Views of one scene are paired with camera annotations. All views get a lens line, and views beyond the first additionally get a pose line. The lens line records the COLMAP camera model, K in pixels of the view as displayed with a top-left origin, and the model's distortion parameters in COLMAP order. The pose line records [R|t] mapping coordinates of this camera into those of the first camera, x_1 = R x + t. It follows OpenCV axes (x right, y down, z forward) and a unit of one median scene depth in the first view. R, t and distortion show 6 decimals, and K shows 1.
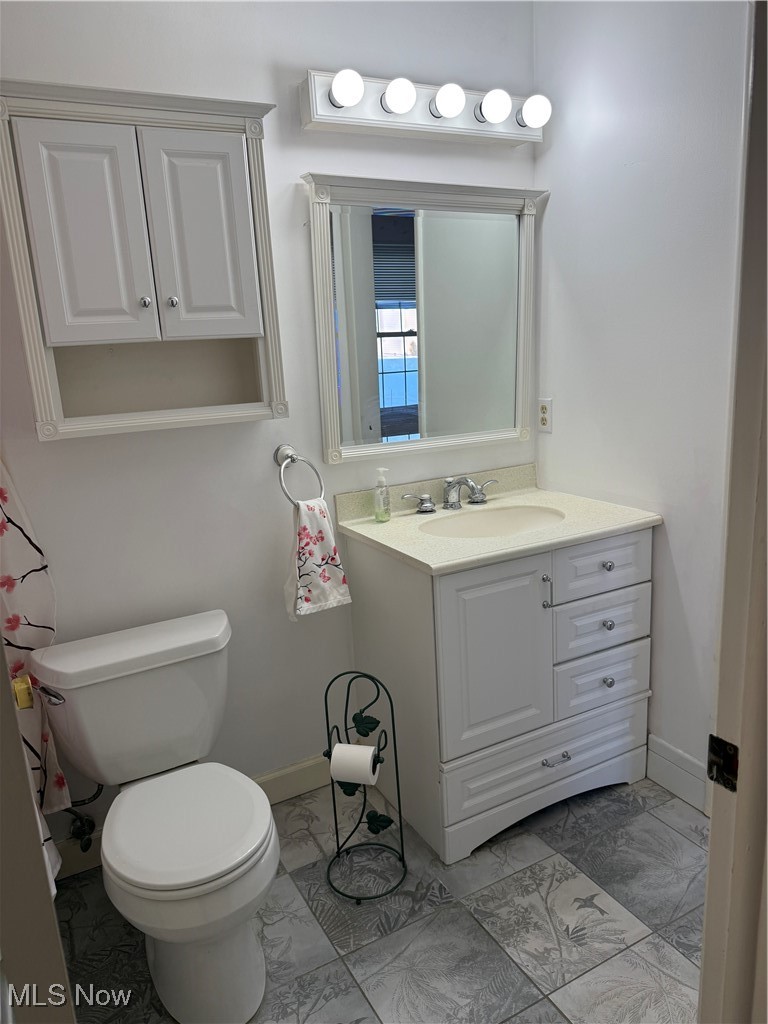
lens RADIAL K [[727.6, 0, 384.0], [0, 727.6, 512.0], [0, 0, 1]] dist [0.032839, -0.054183]
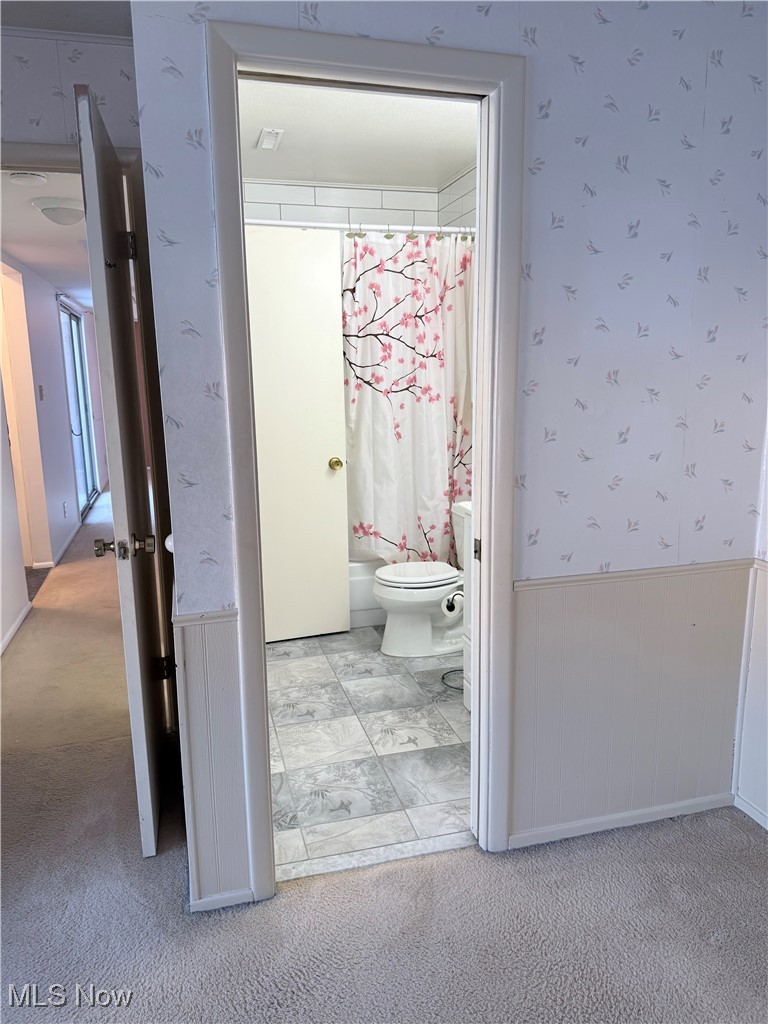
lens RADIAL K [[718.7, 0, 384.0], [0, 718.7, 512.0], [0, 0, 1]] dist [0.159219, -0.269946]
pose [[-0.220438, 0.248582, -0.943193, 1.681117], [-0.200168, 0.934871, 0.293171, -0.358546], [0.954641, 0.253423, -0.156323, 1.115739]]
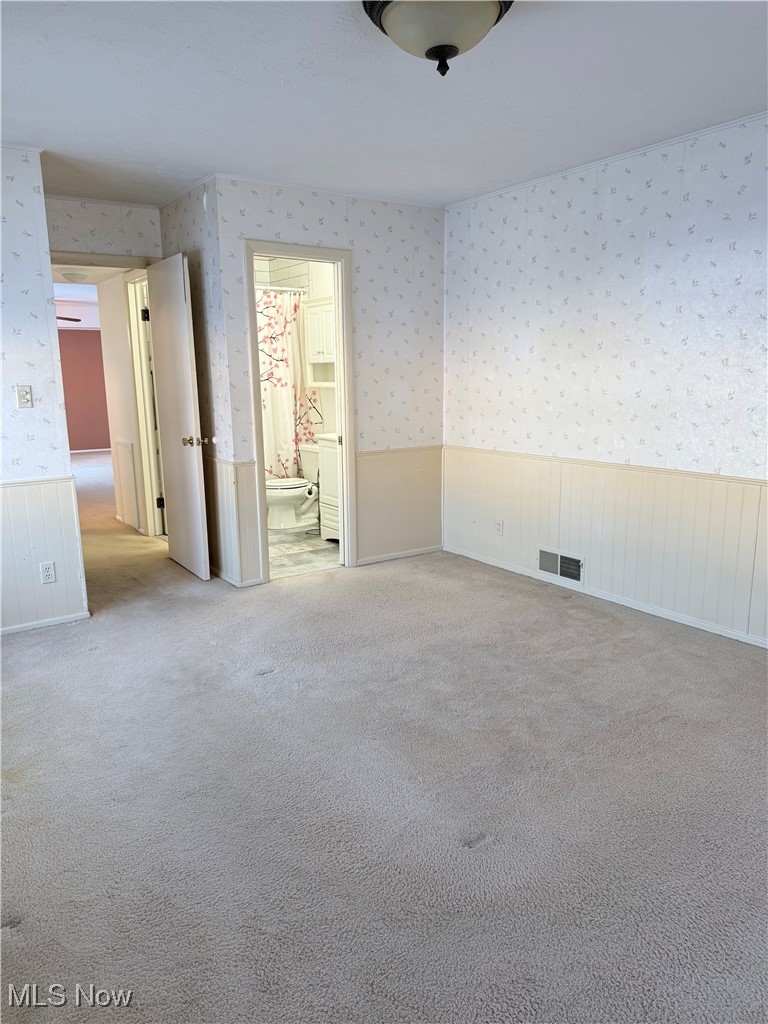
lens RADIAL K [[718.7, 0, 384.0], [0, 718.7, 512.0], [0, 0, 1]] dist [0.159219, -0.269946]
pose [[0.108278, 0.247369, -0.962852, 3.398059], [-0.225326, 0.949446, 0.218585, -0.385549], [0.968248, 0.193288, 0.158543, 0.864123]]
